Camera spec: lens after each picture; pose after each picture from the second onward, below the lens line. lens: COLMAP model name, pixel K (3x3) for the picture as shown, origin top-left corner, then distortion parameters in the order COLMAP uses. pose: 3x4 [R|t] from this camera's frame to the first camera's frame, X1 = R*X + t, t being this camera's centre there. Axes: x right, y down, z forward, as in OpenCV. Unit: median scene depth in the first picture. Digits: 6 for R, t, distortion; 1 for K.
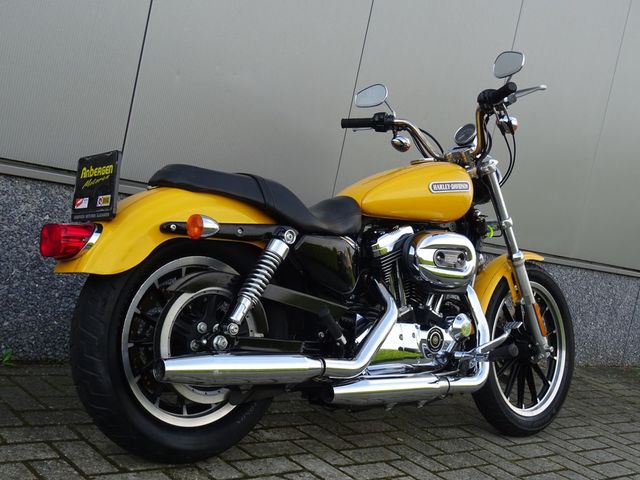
lens RADIAL K [[835.2, 0, 320.0], [0, 835.2, 240.0], [0, 0, 1]] dist [-0.005261, -0.001304]
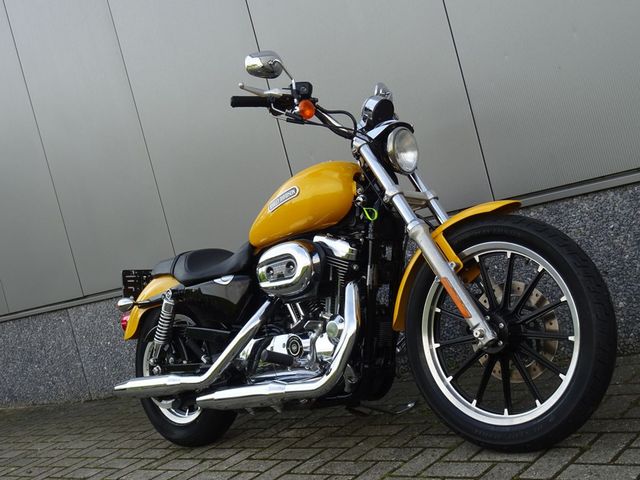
lens RADIAL K [[835.2, 0, 320.0], [0, 835.2, 240.0], [0, 0, 1]] dist [-0.005261, -0.001304]
pose [[0.048966, -0.190133, -0.980537, 1.185207], [0.203671, 0.962988, -0.176559, 0.180913], [0.977814, -0.191061, 0.085878, 0.964211]]
